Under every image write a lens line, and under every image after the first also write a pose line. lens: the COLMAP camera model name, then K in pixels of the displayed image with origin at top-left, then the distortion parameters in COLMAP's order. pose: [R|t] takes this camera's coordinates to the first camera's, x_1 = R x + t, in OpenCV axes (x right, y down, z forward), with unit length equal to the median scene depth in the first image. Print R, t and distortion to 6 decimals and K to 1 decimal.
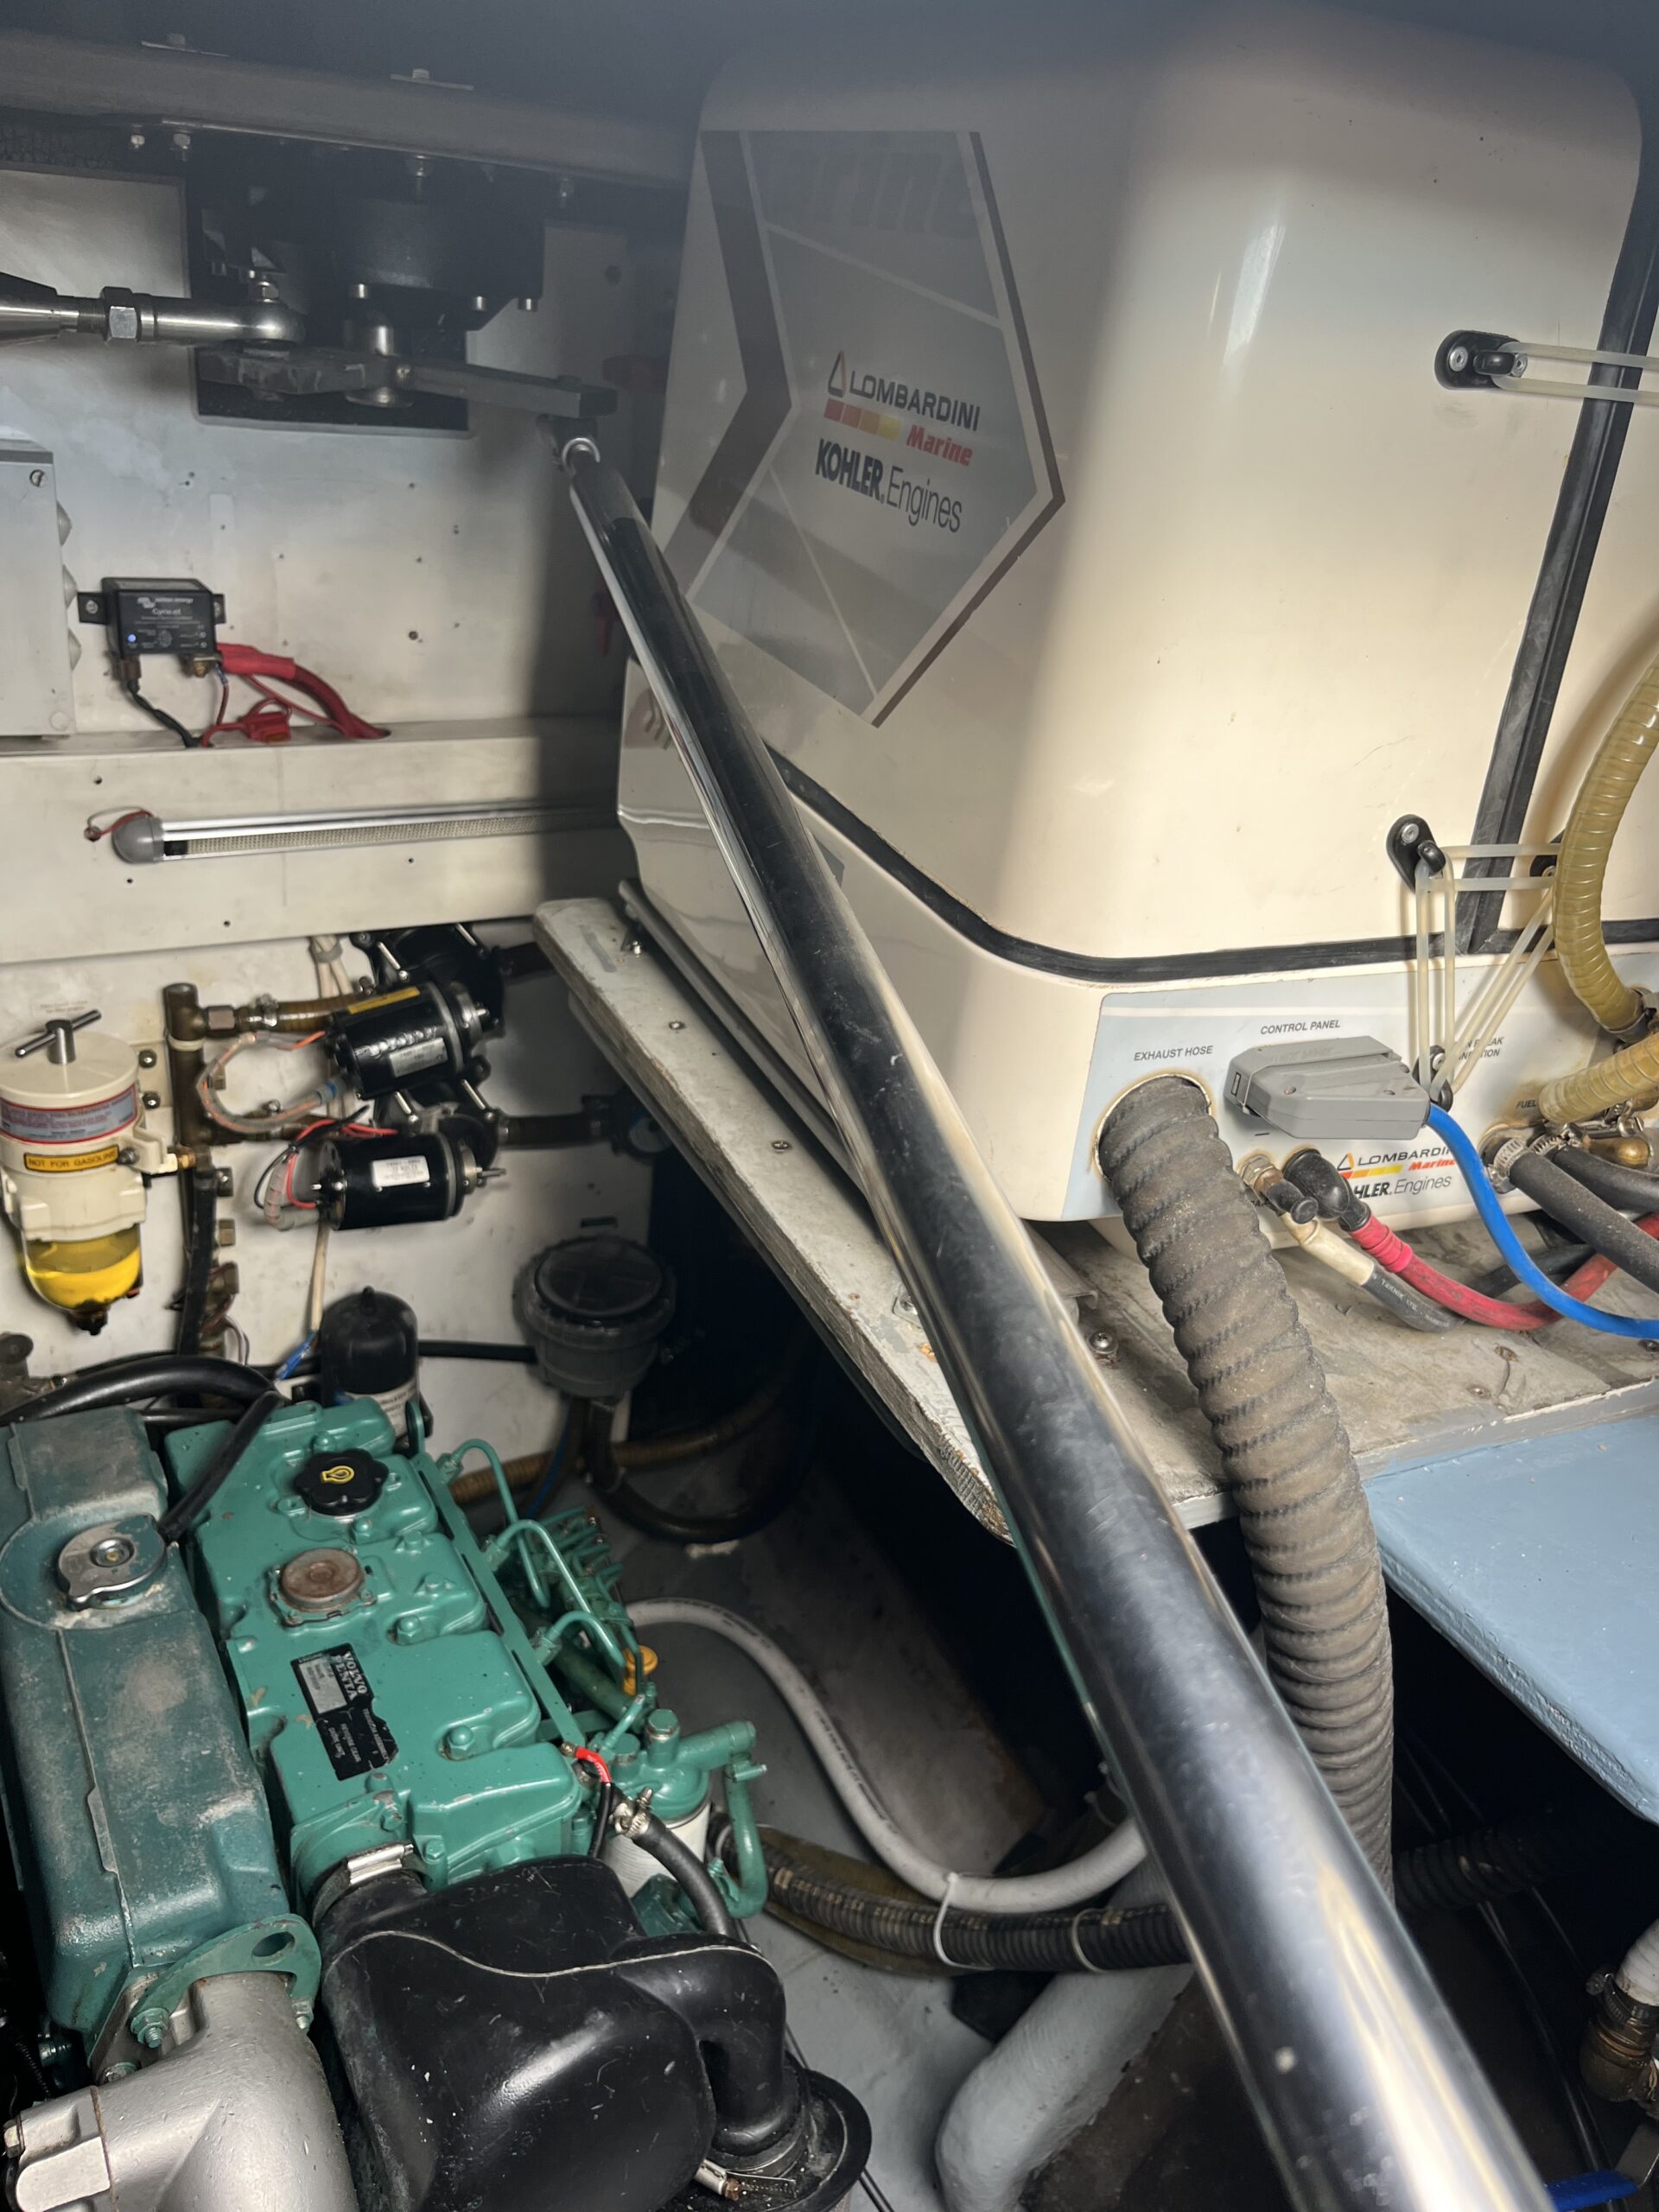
lens RADIAL K [[1697.9, 0, 837.5], [0, 1697.9, 1115.3], [0, 0, 1]] dist [0.029393, -0.044890]
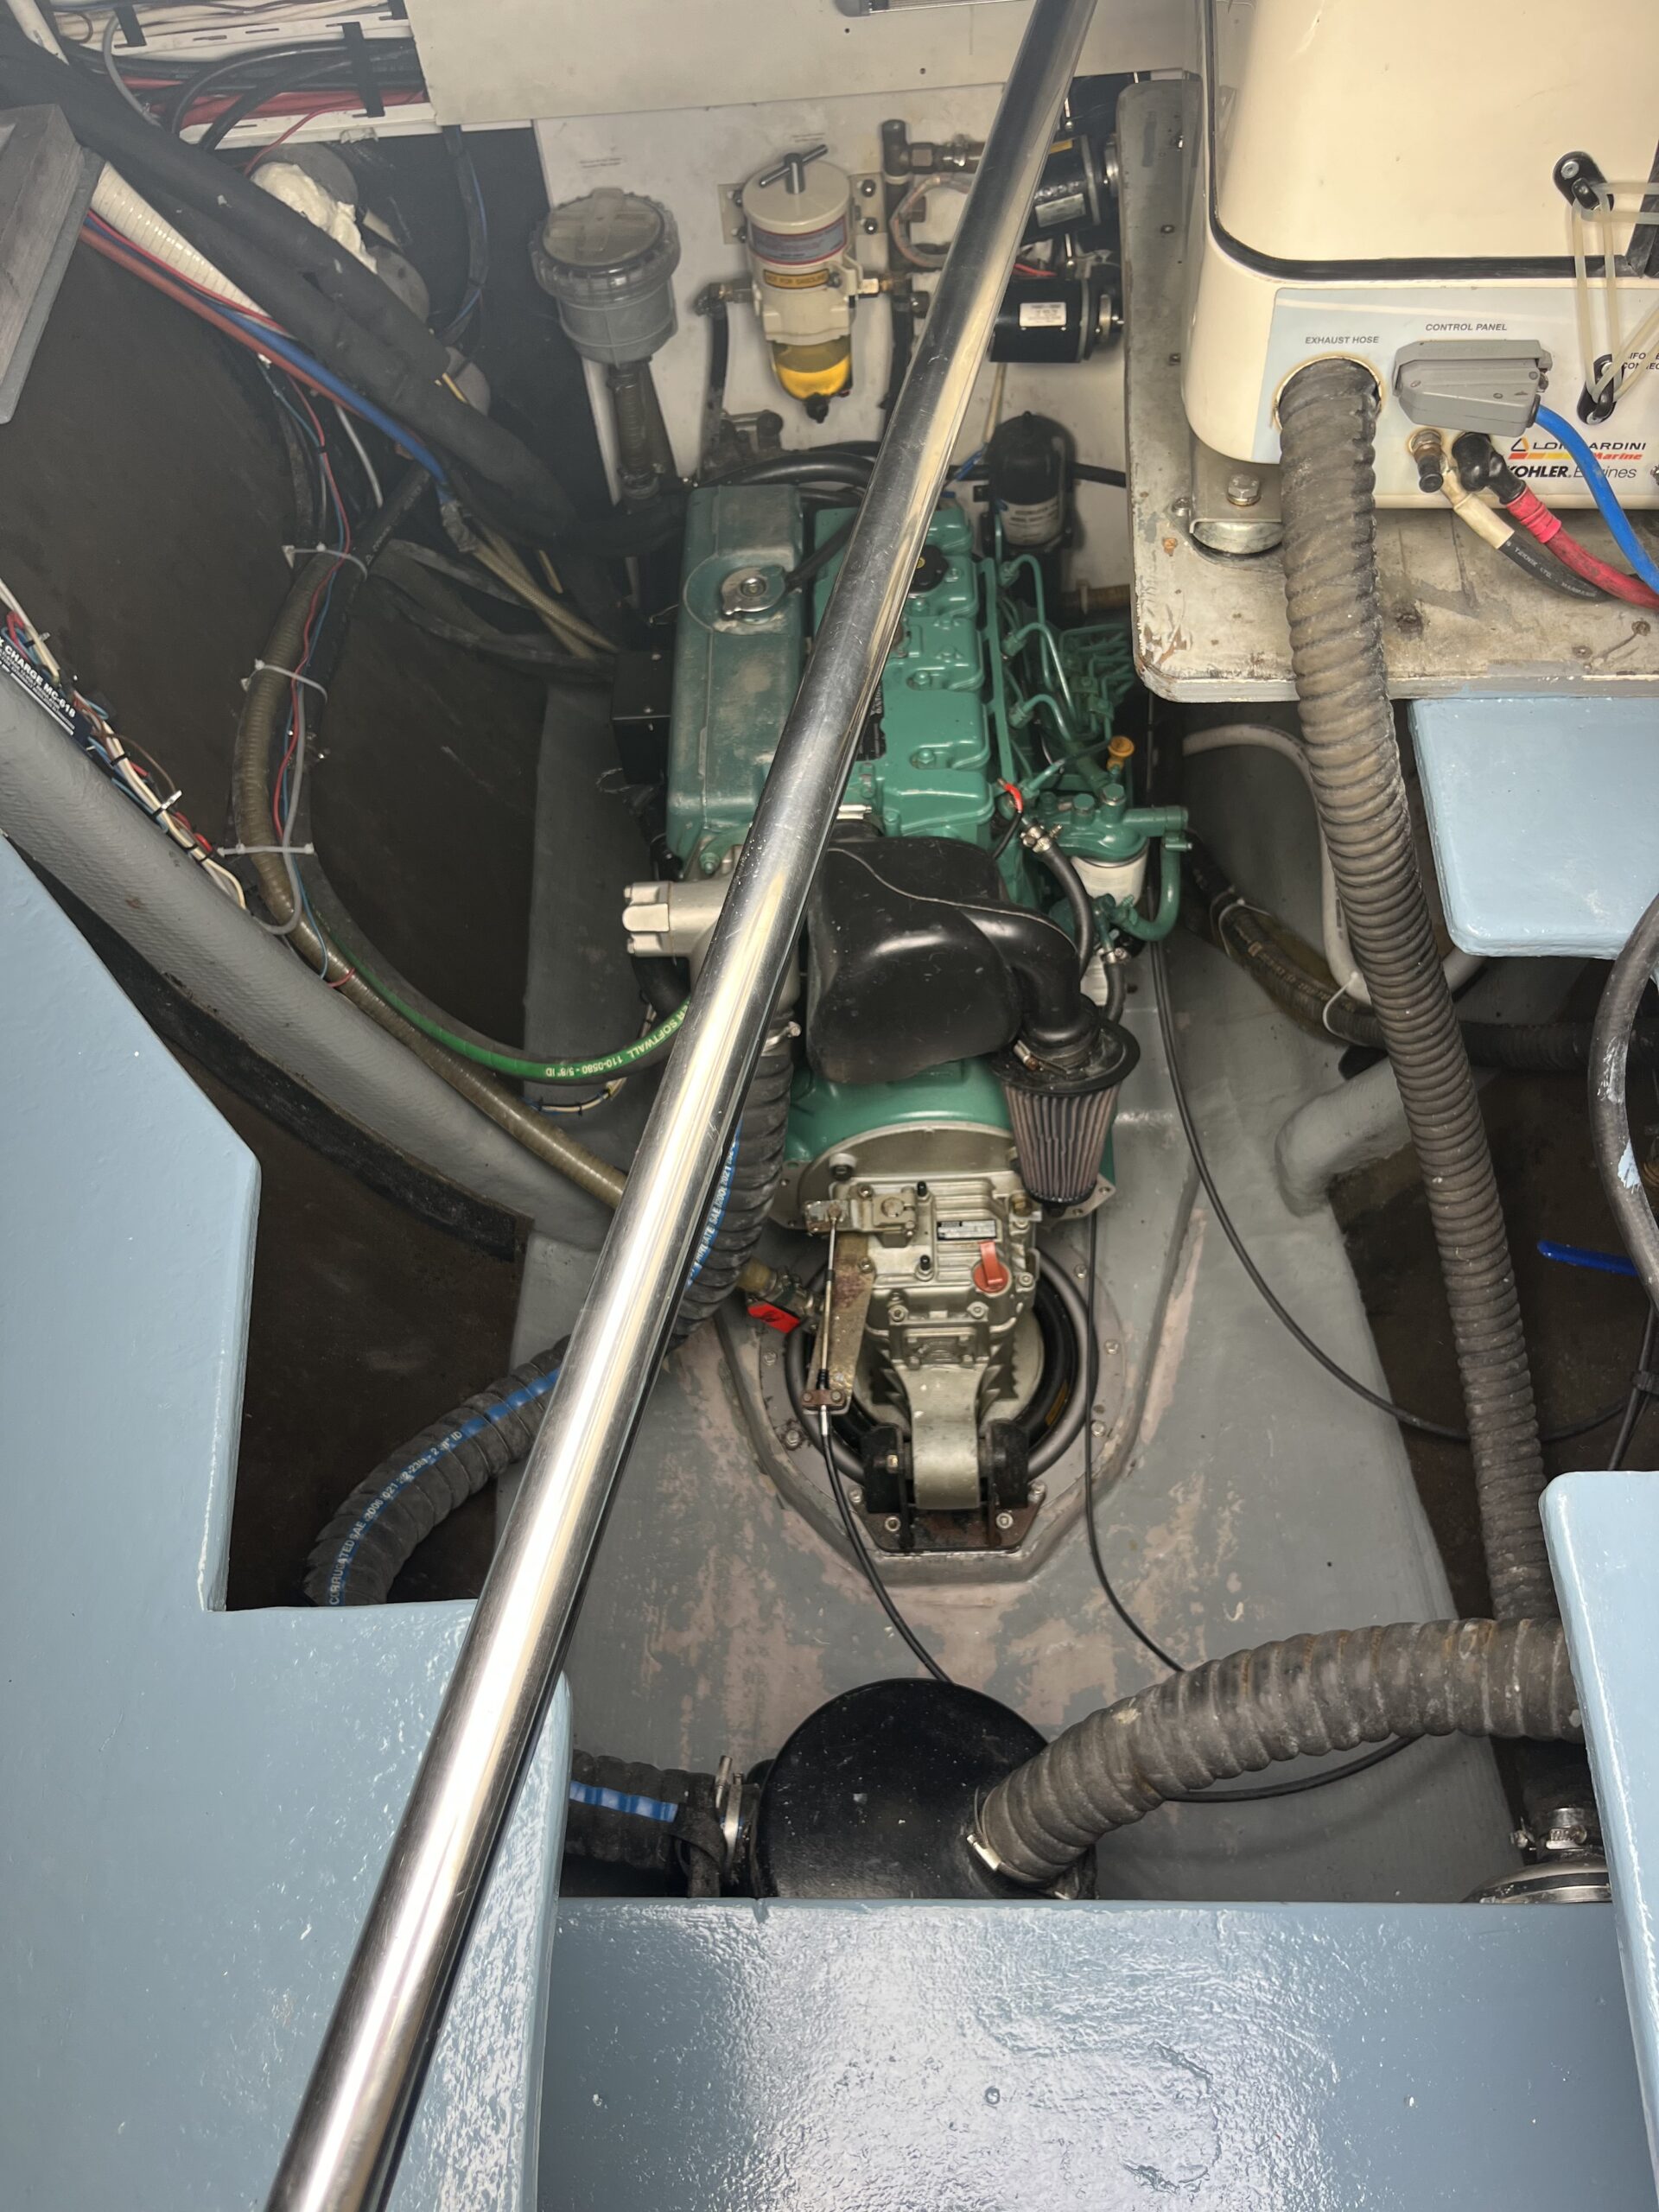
lens RADIAL K [[1697.9, 0, 817.7], [0, 1697.9, 1096.8], [0, 0, 1]] dist [0.029393, -0.044890]
pose [[0.851785, 0.312619, -0.420394, 0.393908], [-0.072393, 0.864983, 0.496551, -0.103916], [0.518865, -0.392522, 0.759411, -0.286092]]
